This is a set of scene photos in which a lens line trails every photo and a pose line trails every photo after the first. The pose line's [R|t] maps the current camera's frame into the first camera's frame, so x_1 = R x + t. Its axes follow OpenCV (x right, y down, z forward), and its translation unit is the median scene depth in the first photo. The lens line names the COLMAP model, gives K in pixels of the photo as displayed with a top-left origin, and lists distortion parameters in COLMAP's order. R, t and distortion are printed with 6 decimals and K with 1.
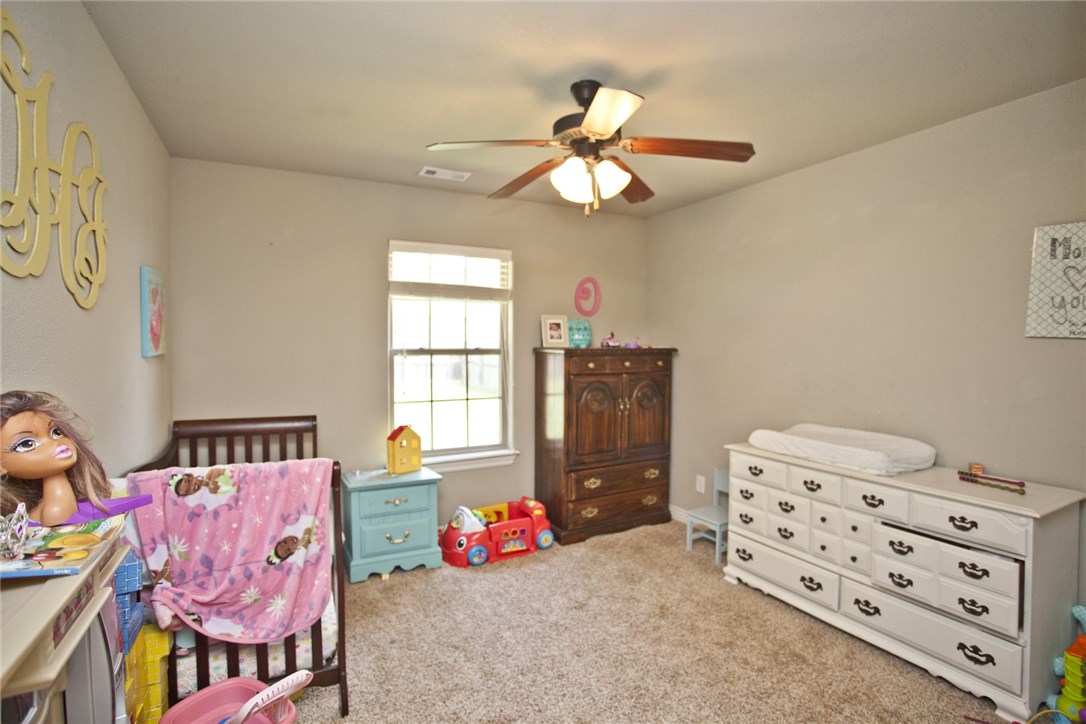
lens RADIAL K [[540.0, 0, 543.0], [0, 540.0, 362.0], [0, 0, 1]] dist [-0.000546, -0.000100]
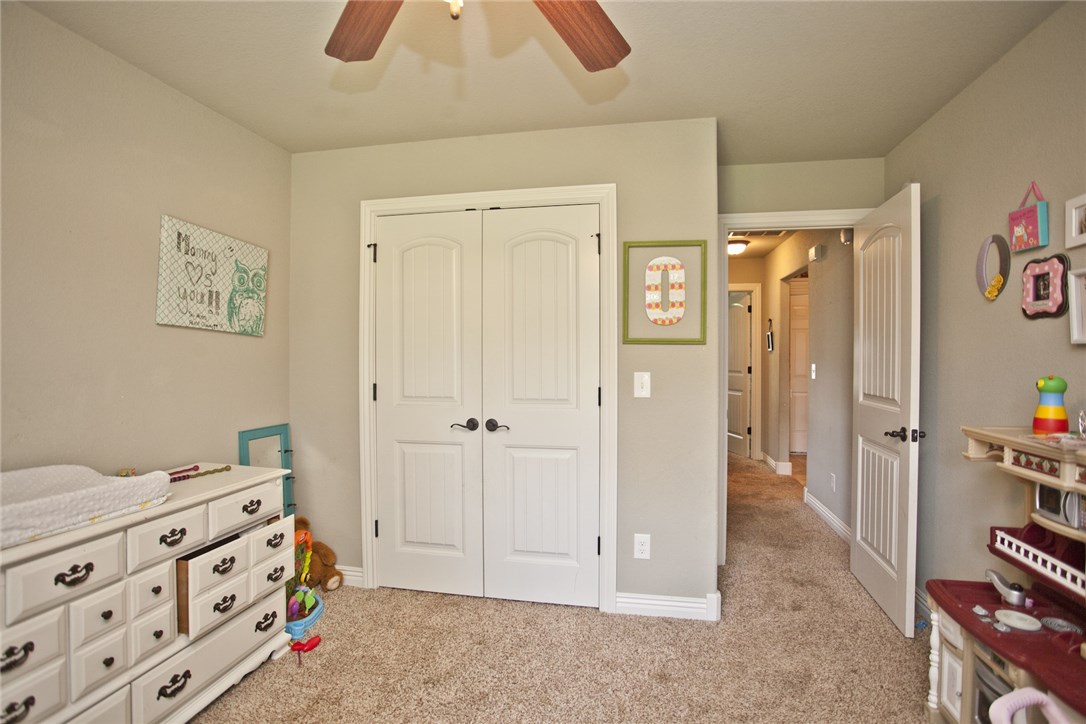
lens RADIAL K [[540.0, 0, 543.0], [0, 540.0, 362.0], [0, 0, 1]] dist [-0.000546, -0.000100]
pose [[-0.783191, -0.010681, 0.621689, -0.271853], [0.016037, 0.999173, 0.037369, -0.003009], [-0.621574, 0.039237, -0.782372, 1.394614]]
